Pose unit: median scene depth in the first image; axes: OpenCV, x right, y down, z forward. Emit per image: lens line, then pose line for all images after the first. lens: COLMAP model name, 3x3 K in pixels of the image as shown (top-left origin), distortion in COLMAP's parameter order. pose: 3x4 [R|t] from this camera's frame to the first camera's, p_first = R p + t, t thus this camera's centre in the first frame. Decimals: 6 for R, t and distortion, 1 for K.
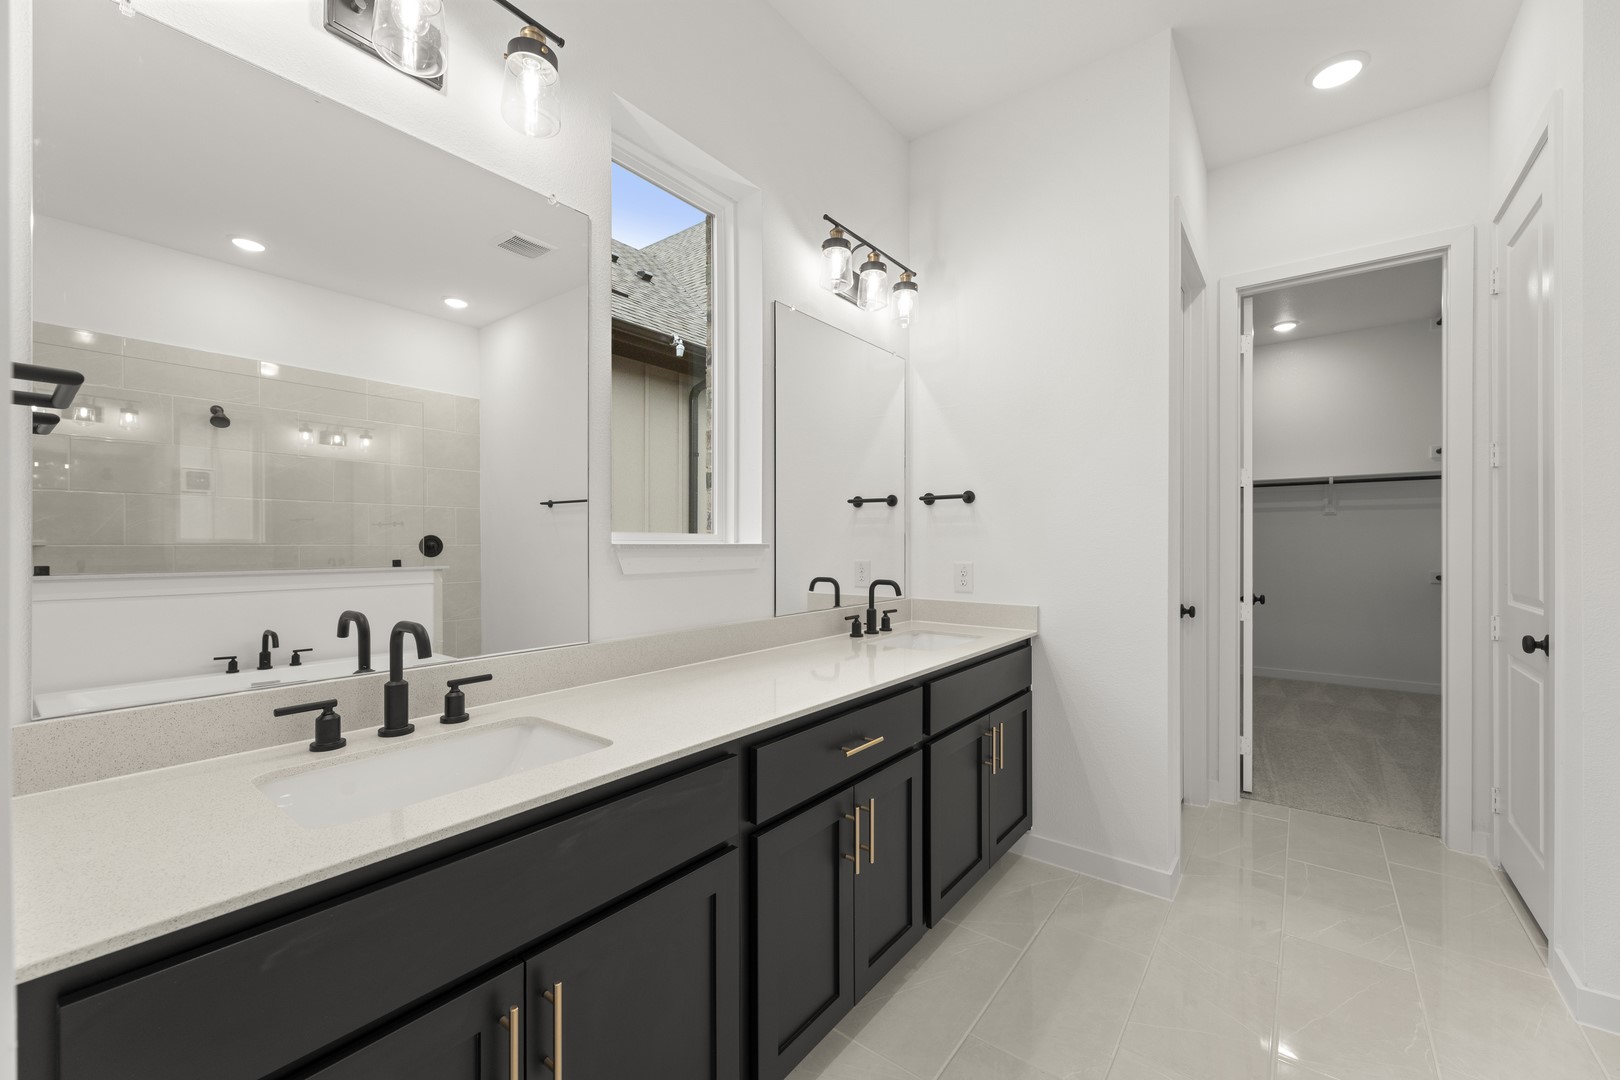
lens RADIAL K [[650.3, 0, 814.0], [0, 650.3, 549.4], [0, 0, 1]] dist [0.001703, 0.000319]
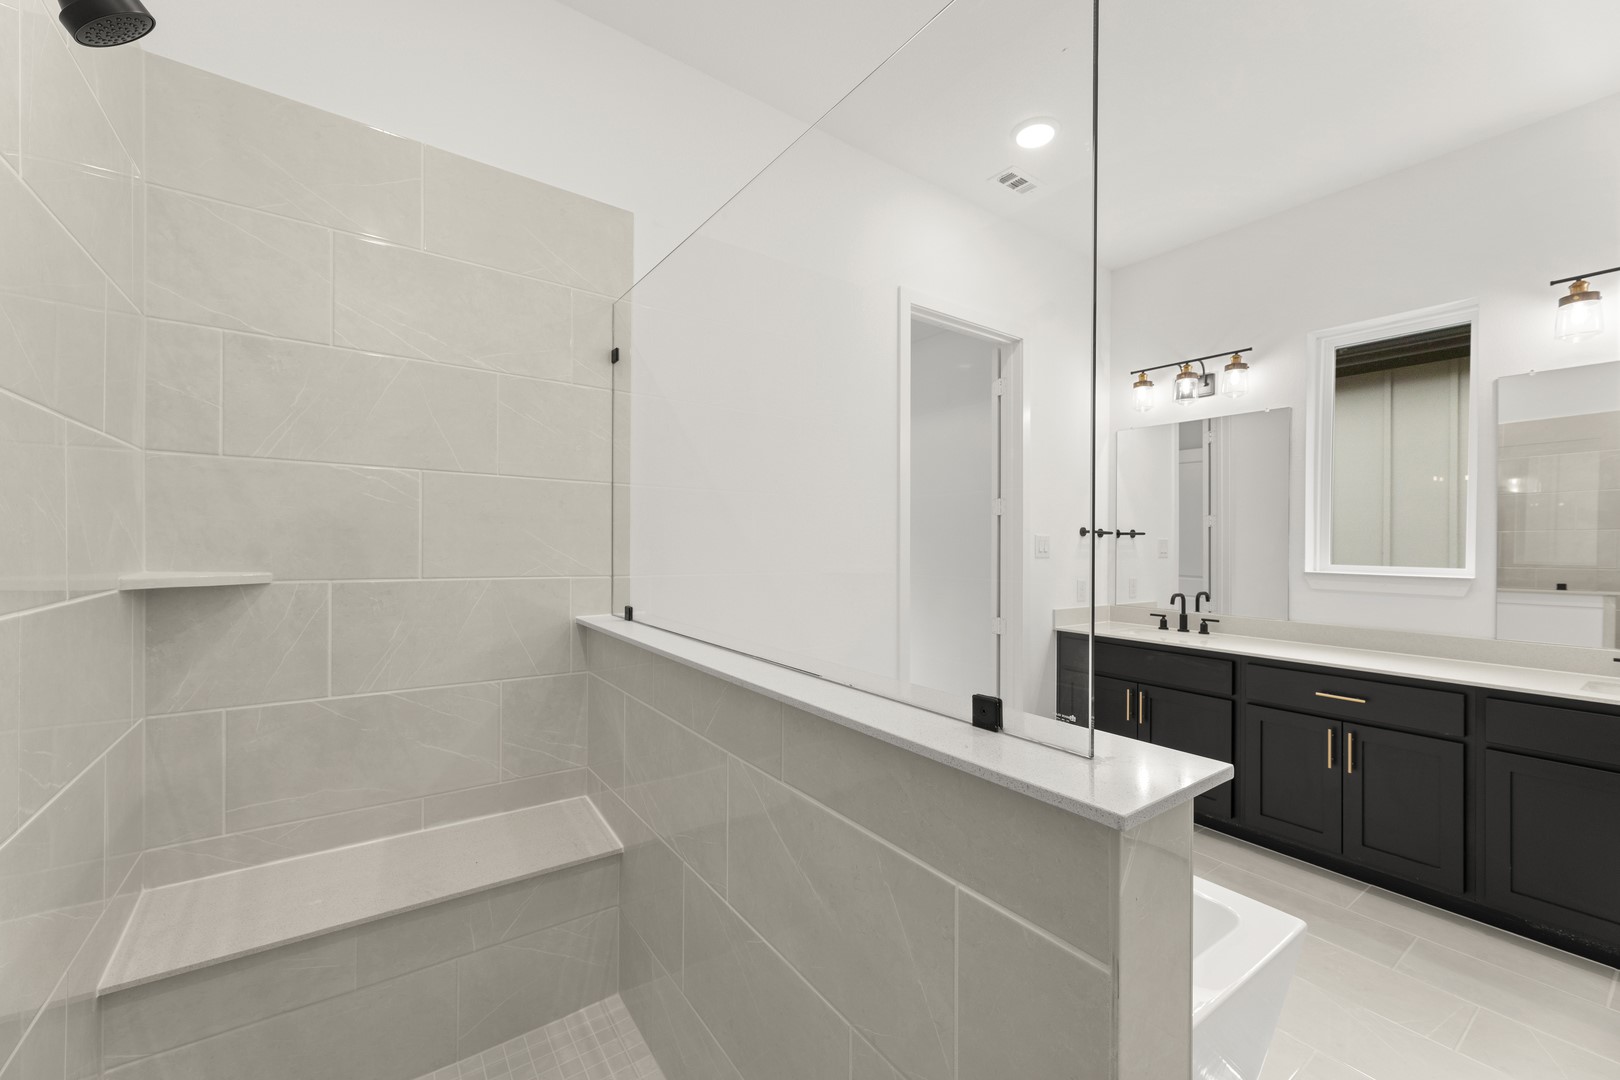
lens RADIAL K [[650.3, 0, 814.0], [0, 650.3, 549.4], [0, 0, 1]] dist [0.001703, 0.000319]
pose [[-0.298349, 0.005622, -0.954440, 1.871726], [-0.022652, 0.999659, 0.012969, -0.065040], [0.954188, 0.025490, -0.298120, 0.178273]]
